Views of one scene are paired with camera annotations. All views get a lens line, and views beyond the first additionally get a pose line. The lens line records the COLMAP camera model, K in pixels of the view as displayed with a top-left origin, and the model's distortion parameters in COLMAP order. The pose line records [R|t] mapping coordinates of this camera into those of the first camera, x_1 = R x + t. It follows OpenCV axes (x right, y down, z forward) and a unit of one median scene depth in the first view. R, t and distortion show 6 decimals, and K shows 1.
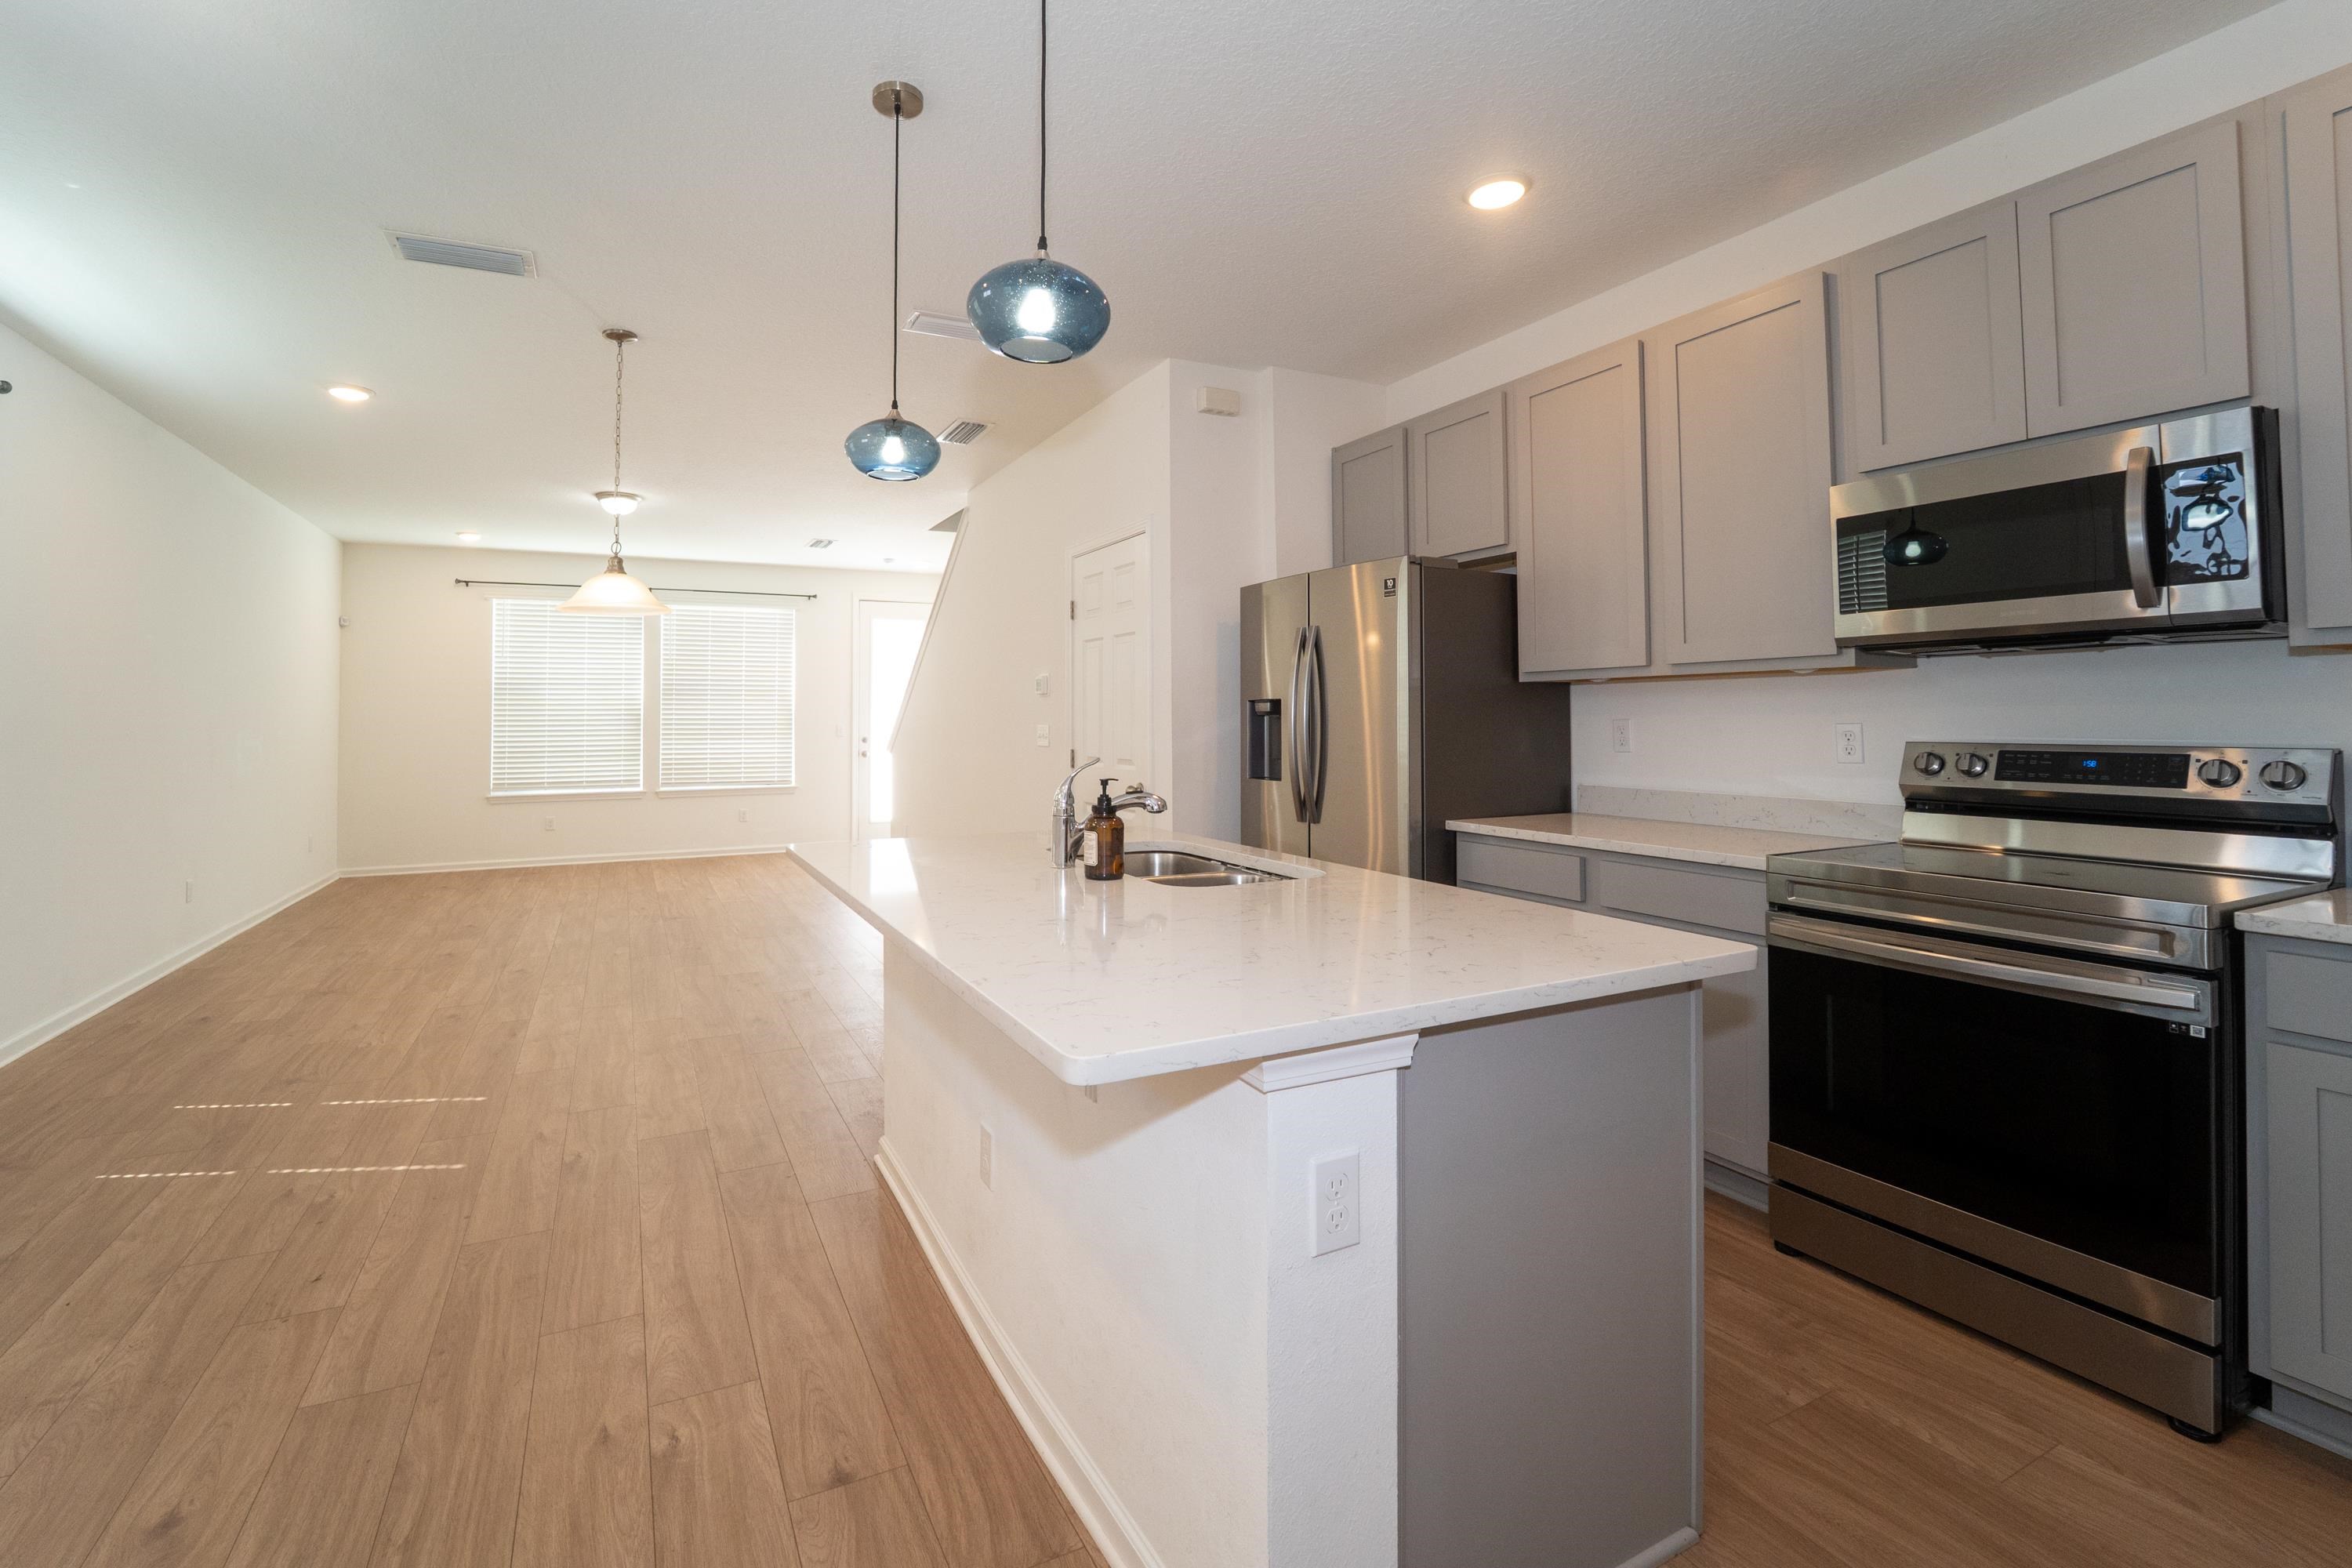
lens RADIAL K [[1007.5, 0, 1097.8], [0, 1007.5, 681.0], [0, 0, 1]] dist [-0.021626, -0.000428]
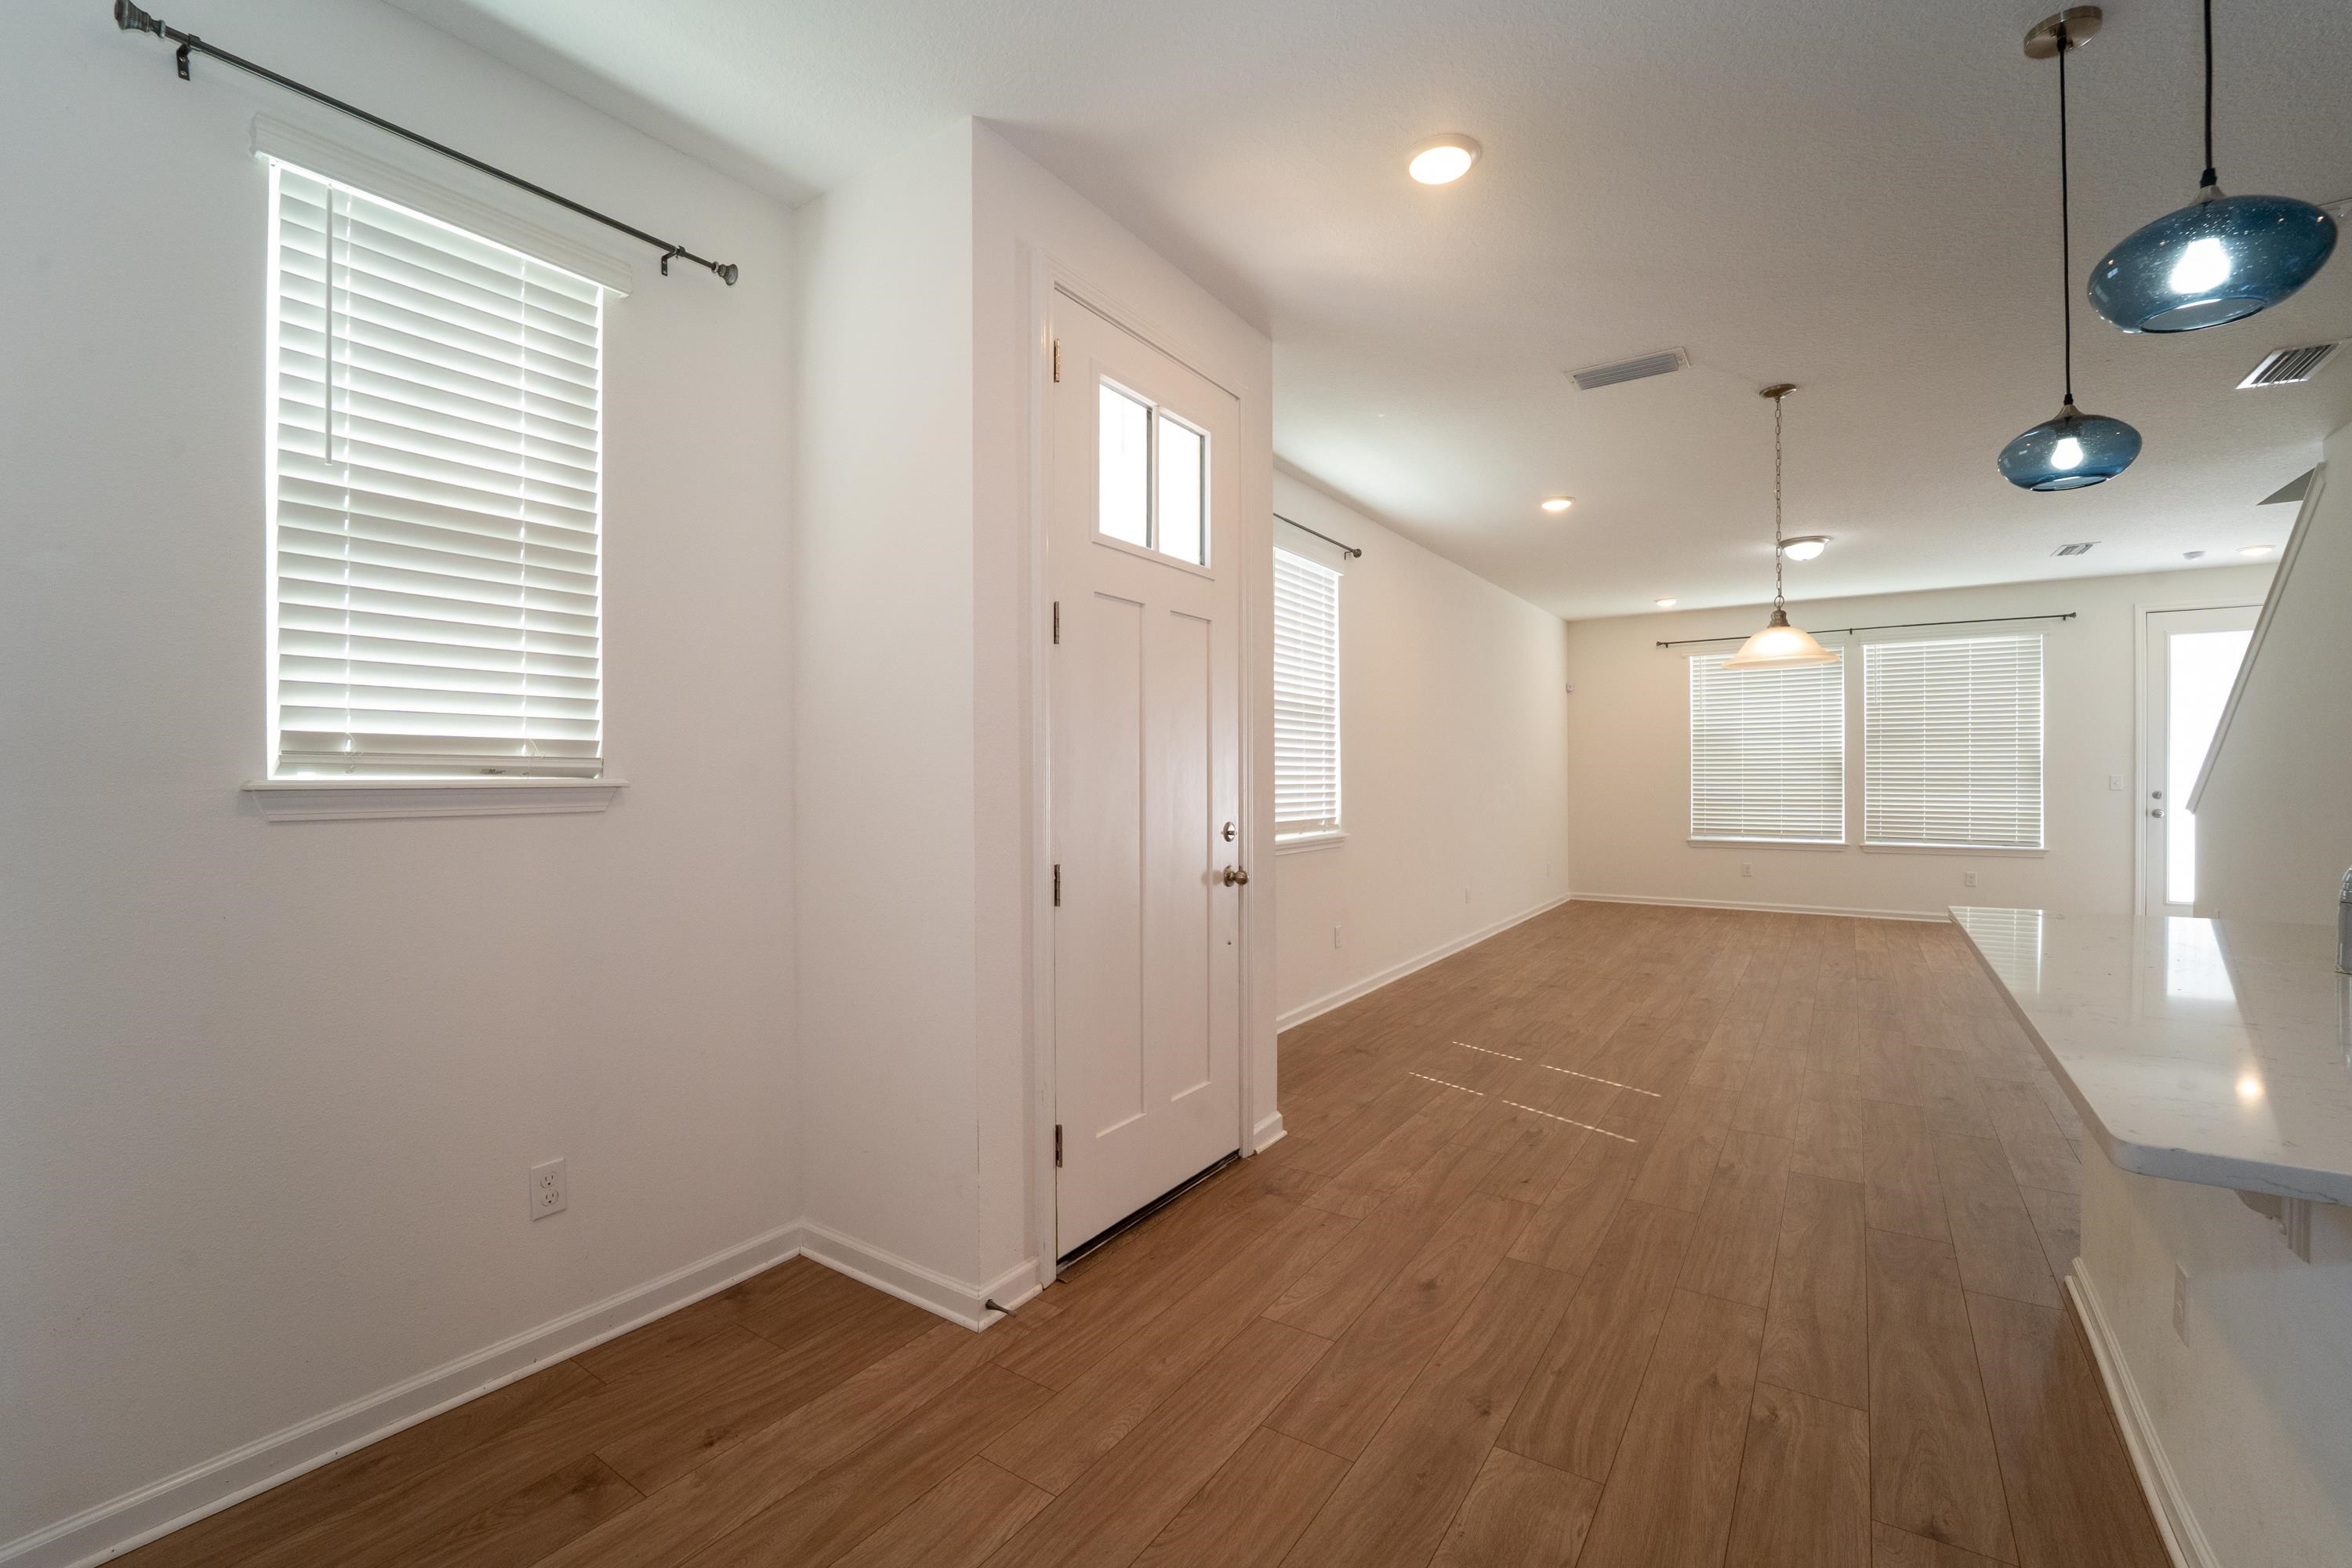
lens RADIAL K [[999.6, 0, 1176.0], [0, 999.6, 784.0], [0, 0, 1]] dist [-0.023051, -0.000143]
pose [[0.507537, 0.012453, -0.861540, 0.103401], [0.034228, 0.998815, 0.034601, -0.004122], [0.860950, -0.047050, 0.506509, -0.063644]]
